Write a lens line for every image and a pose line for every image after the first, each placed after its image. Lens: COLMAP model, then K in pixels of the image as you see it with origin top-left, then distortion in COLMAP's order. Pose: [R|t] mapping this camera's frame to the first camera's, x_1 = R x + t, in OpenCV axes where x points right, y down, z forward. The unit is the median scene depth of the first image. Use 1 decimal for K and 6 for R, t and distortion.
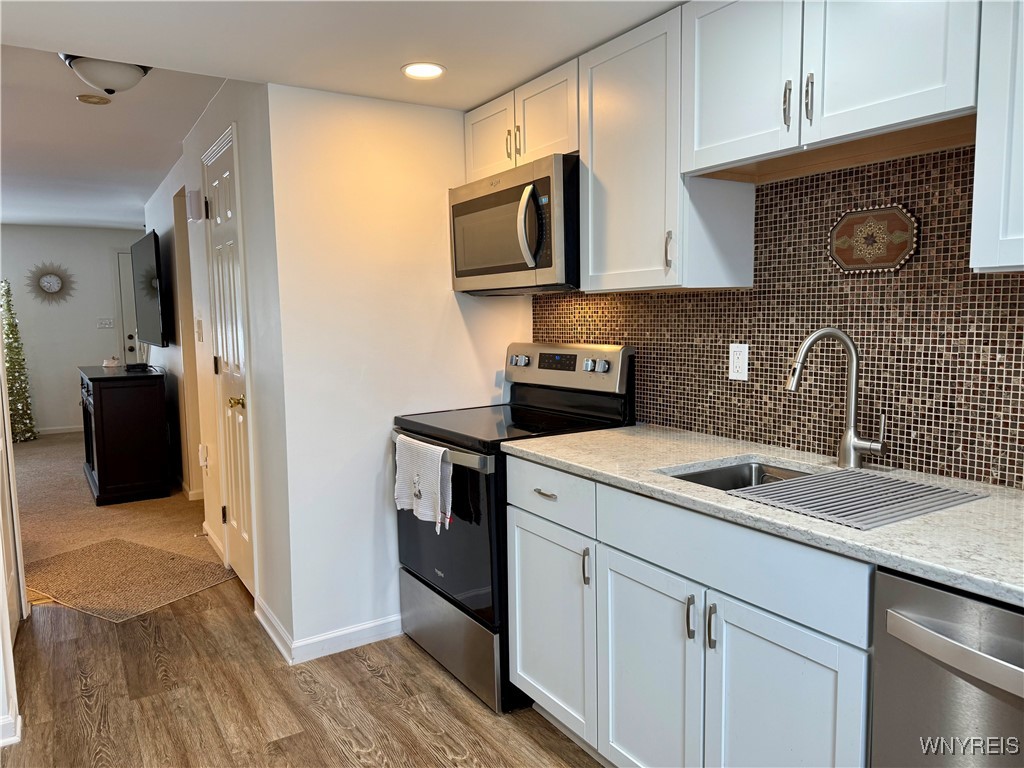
lens RADIAL K [[715.7, 0, 512.0], [0, 715.7, 384.0], [0, 0, 1]] dist [0.082563, -0.109919]
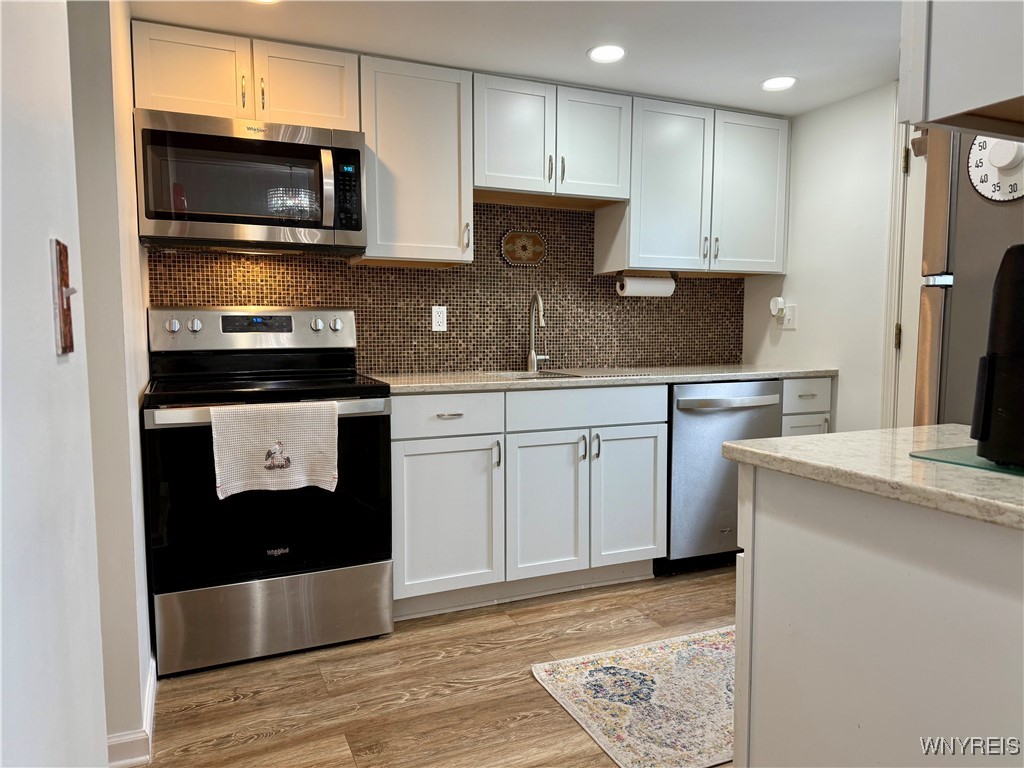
lens RADIAL K [[715.7, 0, 512.0], [0, 715.7, 384.0], [0, 0, 1]] dist [0.082563, -0.109919]
pose [[0.142138, -0.062175, 0.987892, -1.137649], [0.095588, 0.994223, 0.048821, 0.045373], [-0.985221, 0.087491, 0.147260, 0.674864]]
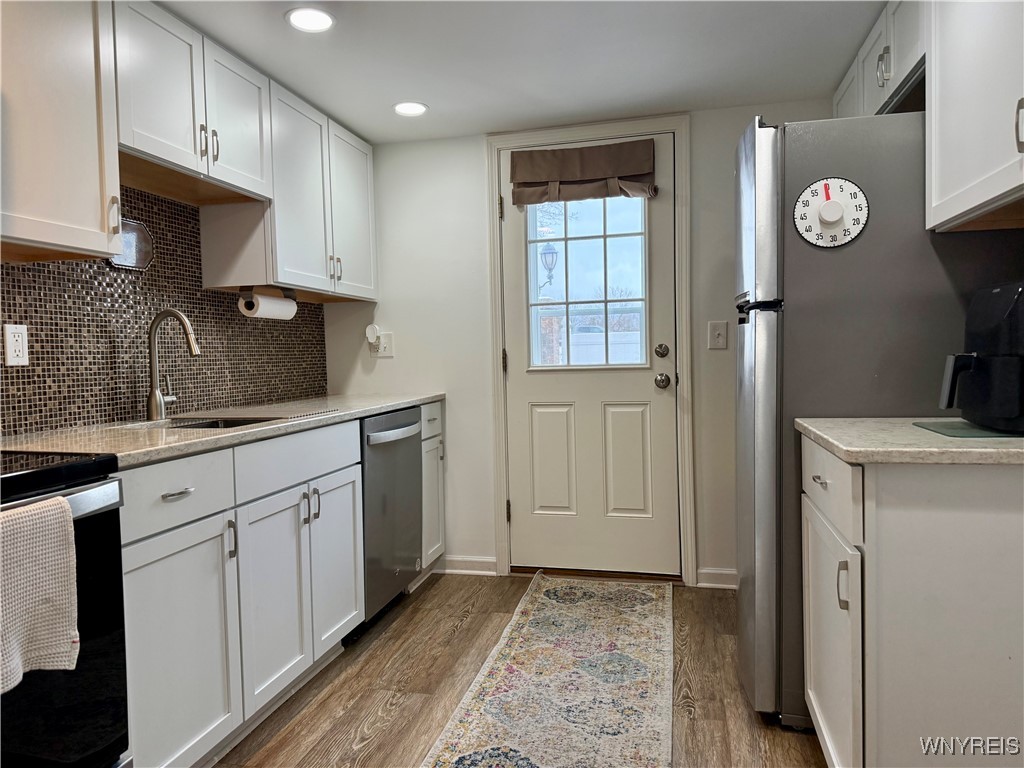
lens RADIAL K [[715.7, 0, 512.0], [0, 715.7, 384.0], [0, 0, 1]] dist [0.082563, -0.109919]
pose [[-0.699726, 0.002441, 0.714407, -0.765494], [0.104070, 0.989675, 0.098550, -0.008366], [-0.706791, 0.143307, -0.692756, 1.231797]]
